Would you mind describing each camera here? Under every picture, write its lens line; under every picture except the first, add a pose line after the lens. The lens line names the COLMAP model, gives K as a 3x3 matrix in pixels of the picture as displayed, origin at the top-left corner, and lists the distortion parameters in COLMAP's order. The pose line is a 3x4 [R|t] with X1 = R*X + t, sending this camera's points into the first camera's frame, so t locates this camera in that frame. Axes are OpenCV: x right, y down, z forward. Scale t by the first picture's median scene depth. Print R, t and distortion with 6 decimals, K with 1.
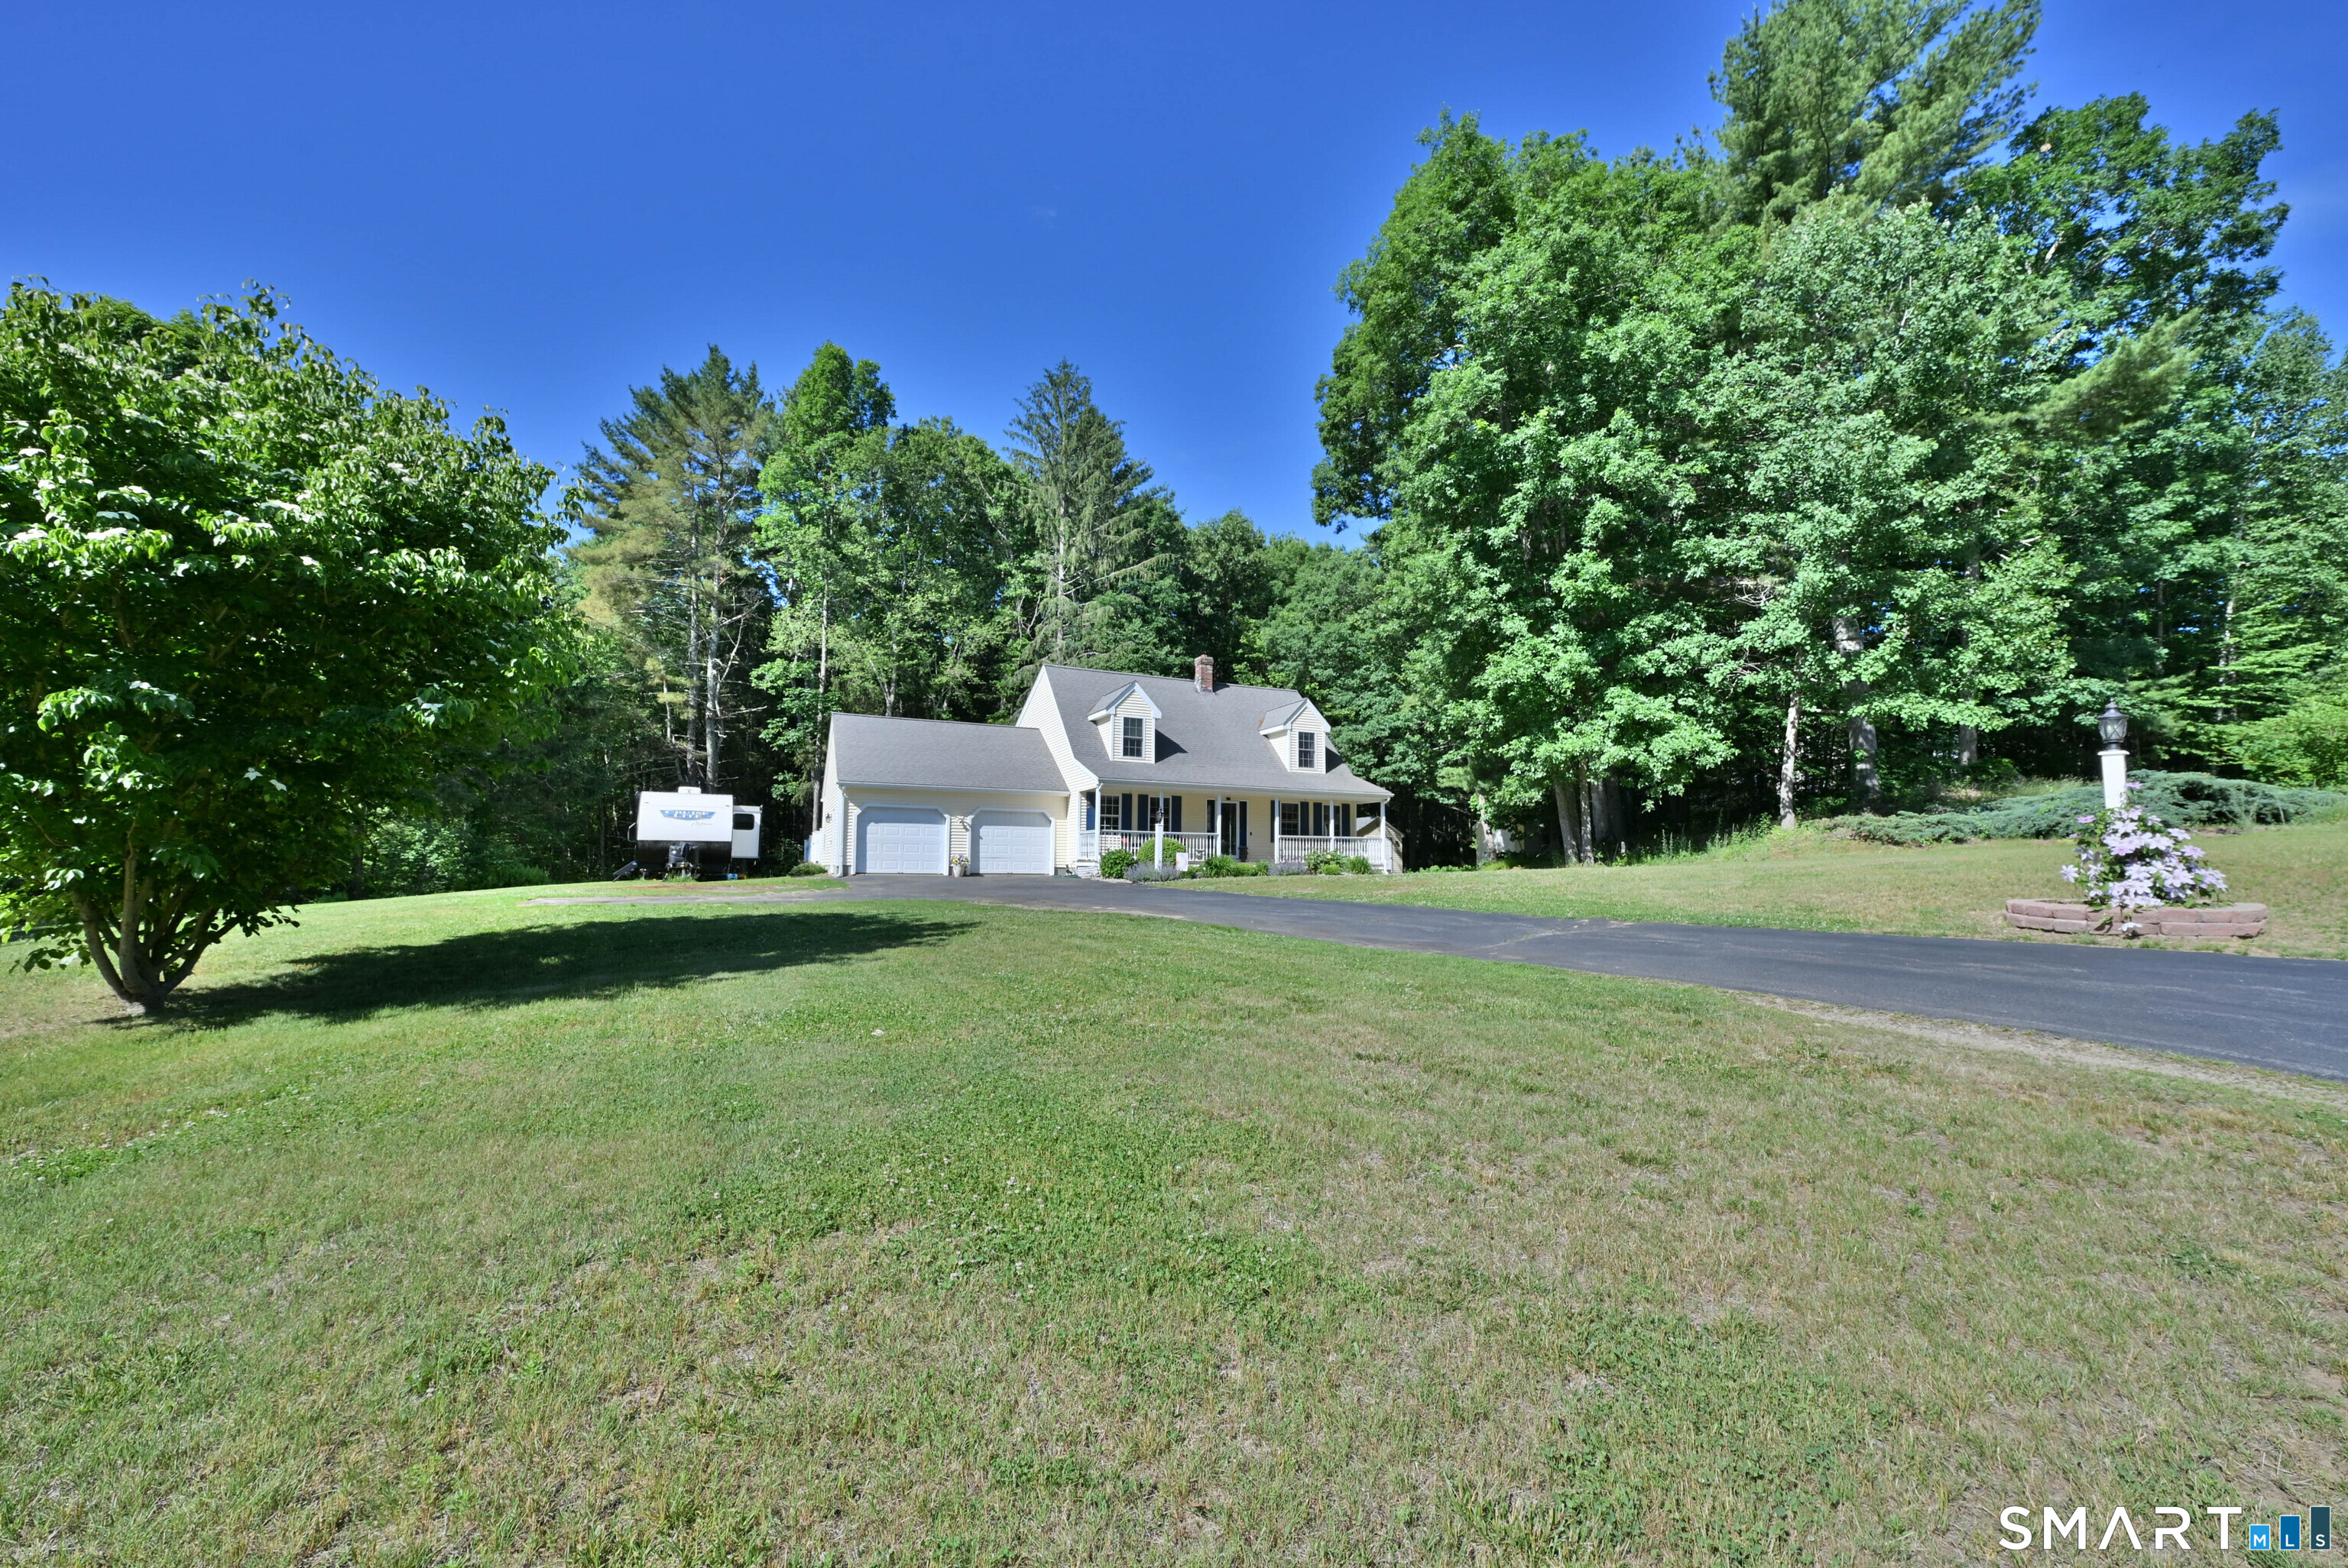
lens RADIAL K [[922.2, 0, 1176.7], [0, 922.2, 790.5], [0, 0, 1]] dist [-0.000461, 0.000560]
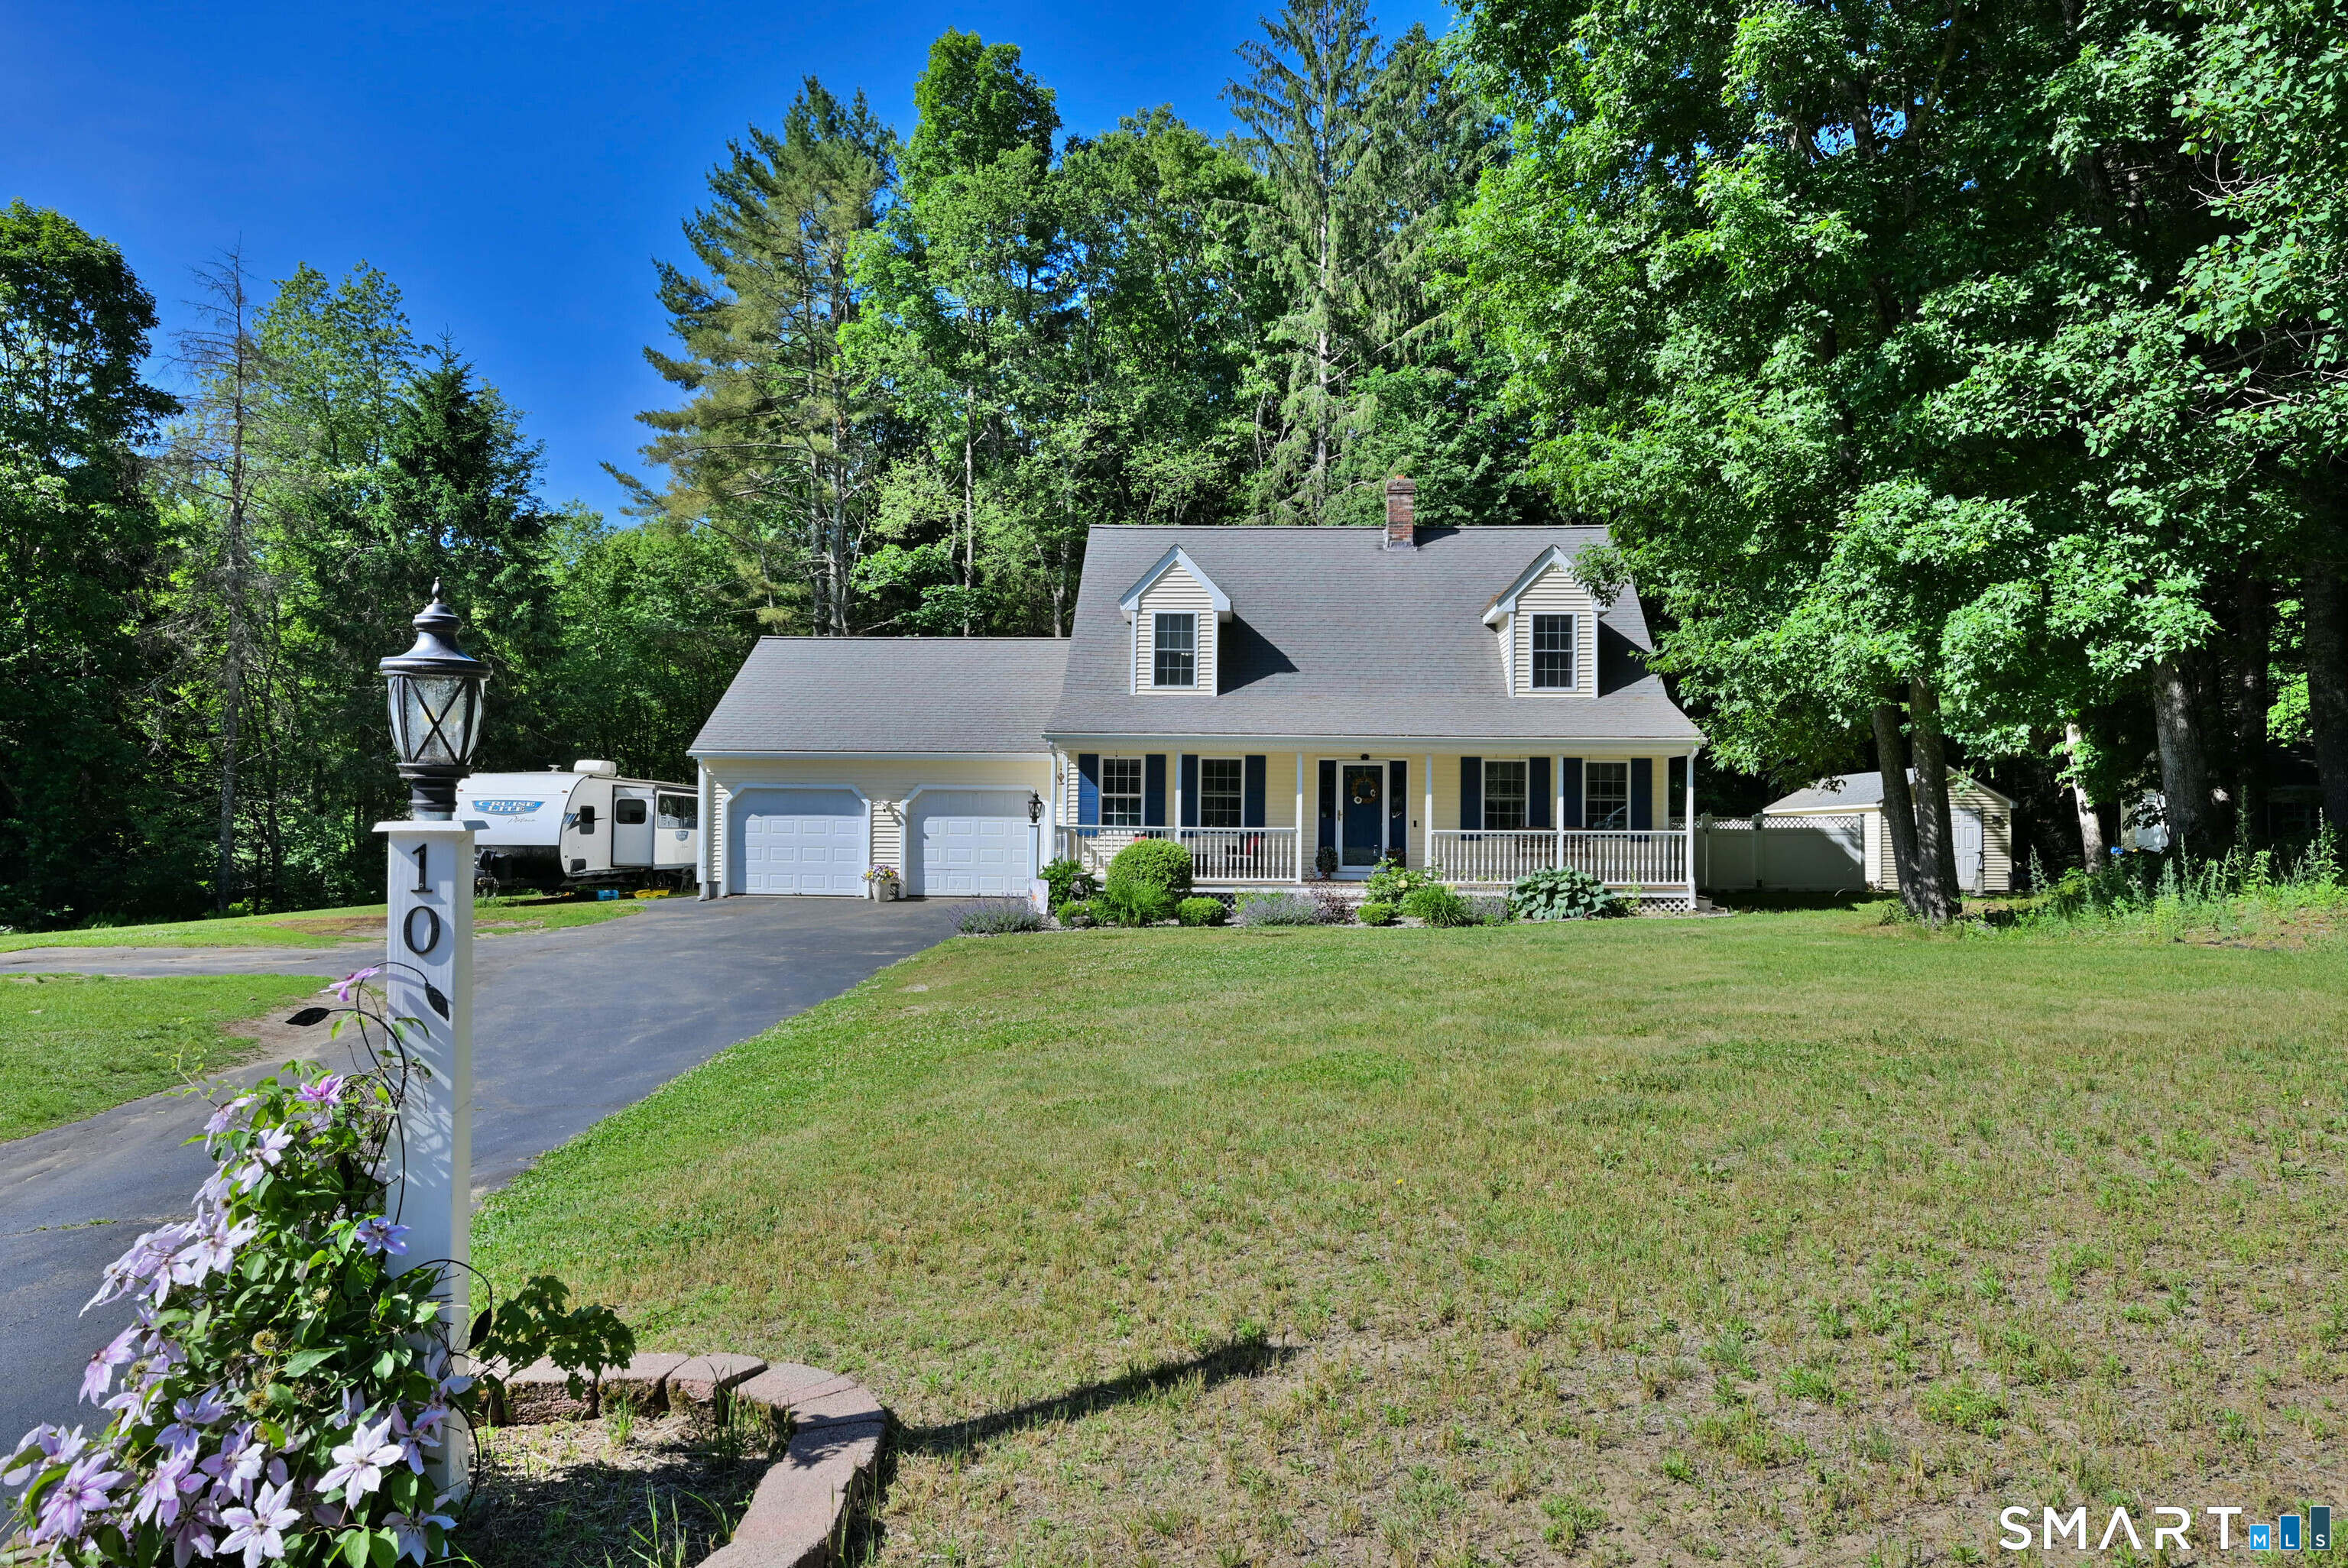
lens RADIAL K [[1523.0, 0, 1196.4], [0, 1523.0, 777.8], [0, 0, 1]] dist [-0.002938, -0.000021]
pose [[0.885584, -0.016234, -0.464196, 0.421689], [0.037751, 0.998598, 0.037098, -0.016800], [0.462943, -0.050377, 0.884955, 0.230682]]
